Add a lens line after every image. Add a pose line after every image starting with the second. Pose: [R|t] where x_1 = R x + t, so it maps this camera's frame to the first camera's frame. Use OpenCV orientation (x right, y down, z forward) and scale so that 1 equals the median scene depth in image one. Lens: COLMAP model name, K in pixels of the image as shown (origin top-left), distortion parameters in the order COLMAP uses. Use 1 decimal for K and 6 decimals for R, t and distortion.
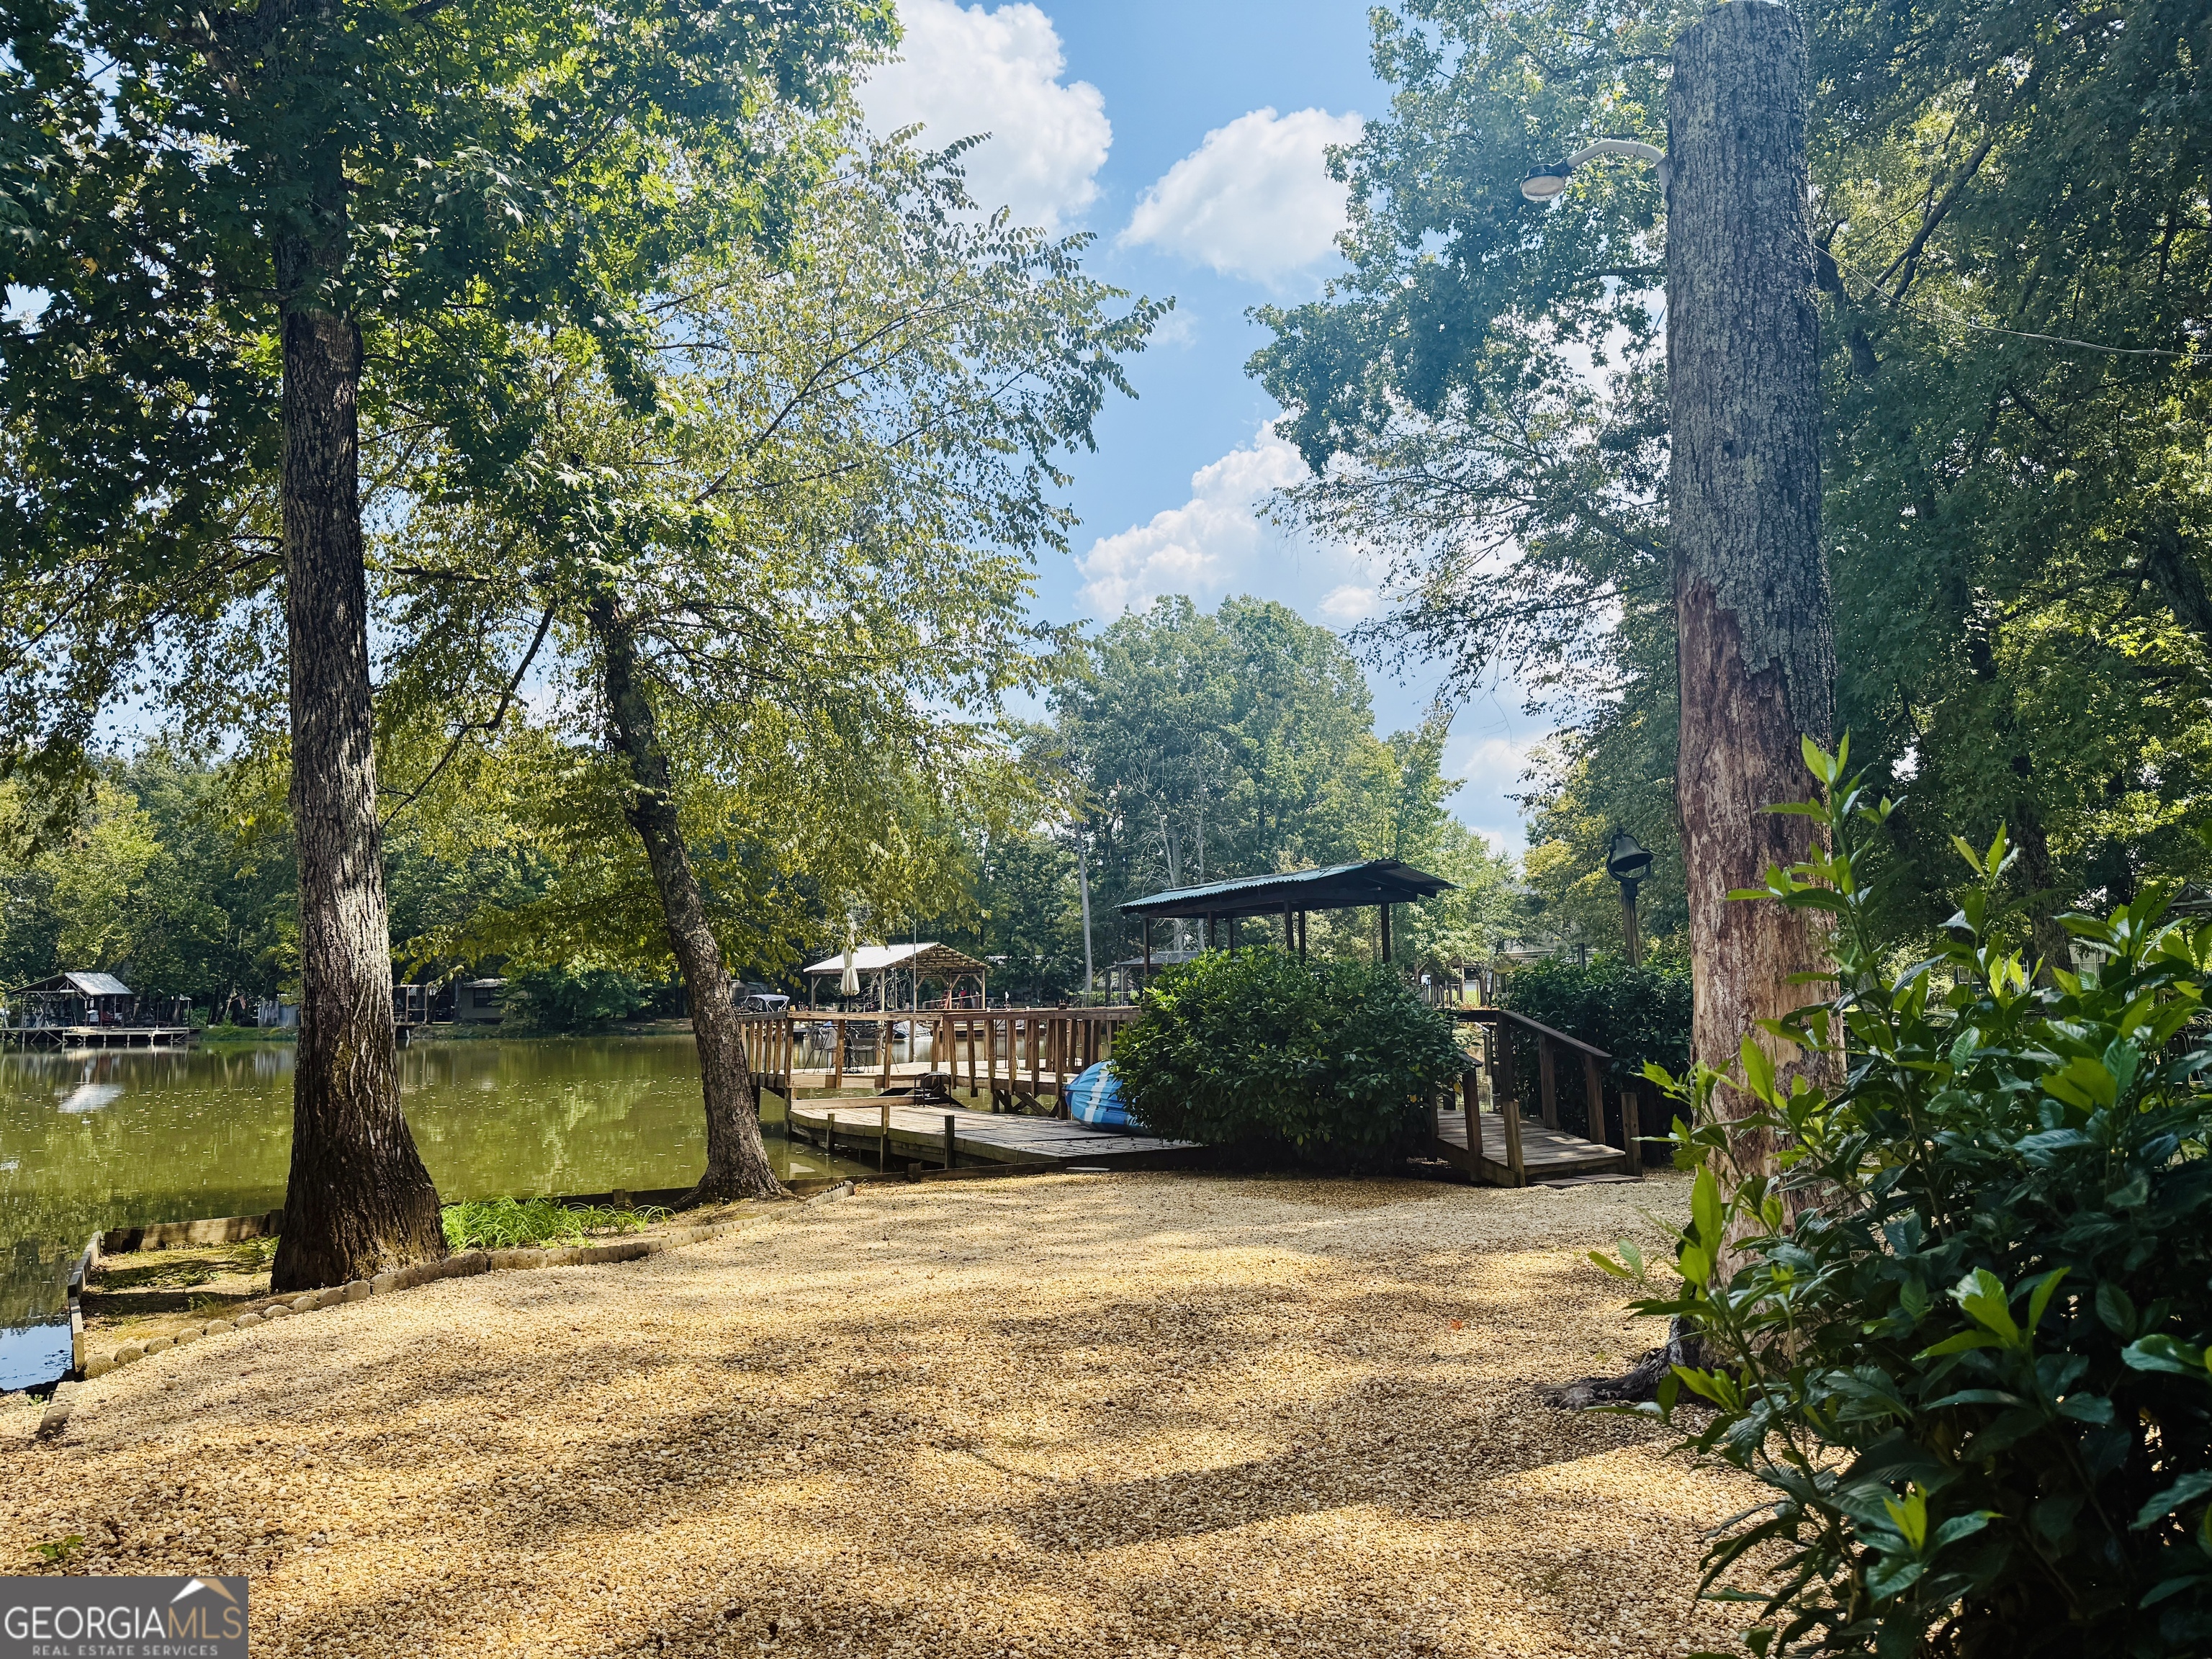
lens RADIAL K [[1532.0, 0, 1116.9], [0, 1532.0, 845.1], [0, 0, 1]] dist [0.108429, -0.165343]
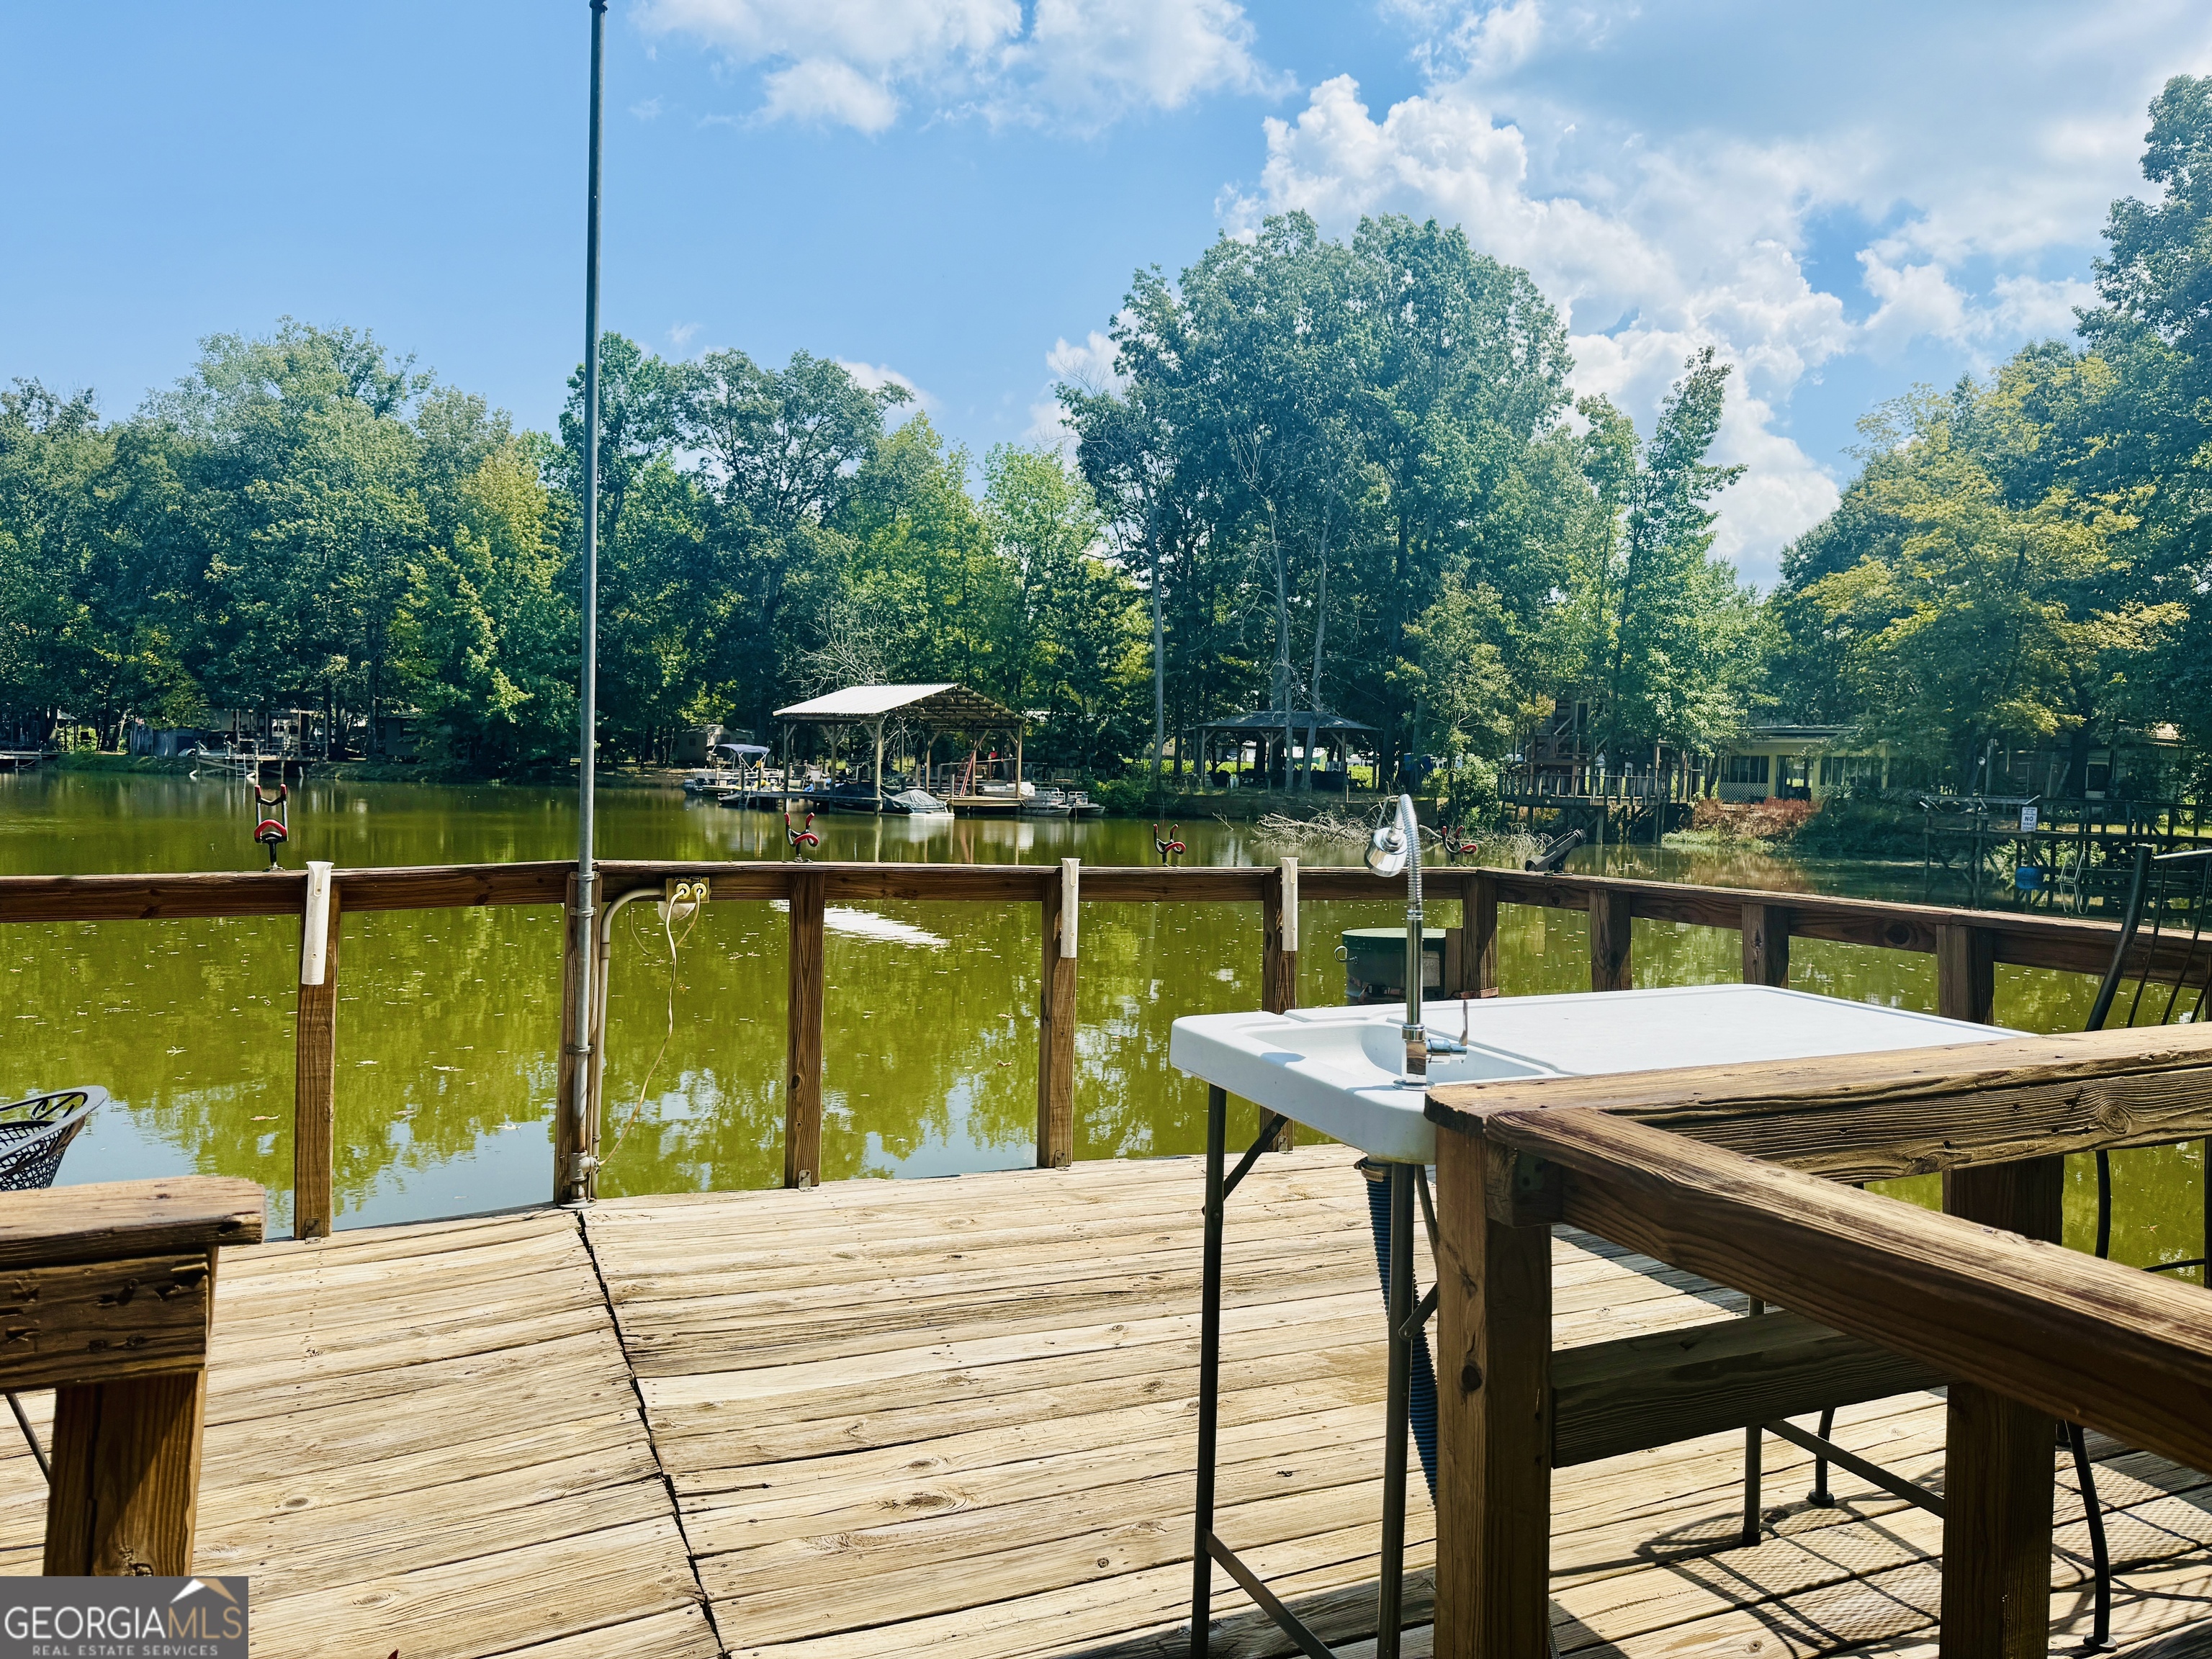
lens RADIAL K [[1539.4, 0, 1092.1], [0, 1539.4, 842.0], [0, 0, 1]] dist [0.118526, -0.163946]
pose [[0.998285, 0.043979, -0.038638, -0.017606], [-0.037688, 0.987864, 0.150679, 0.020199], [0.044795, -0.148964, 0.987827, 0.216268]]
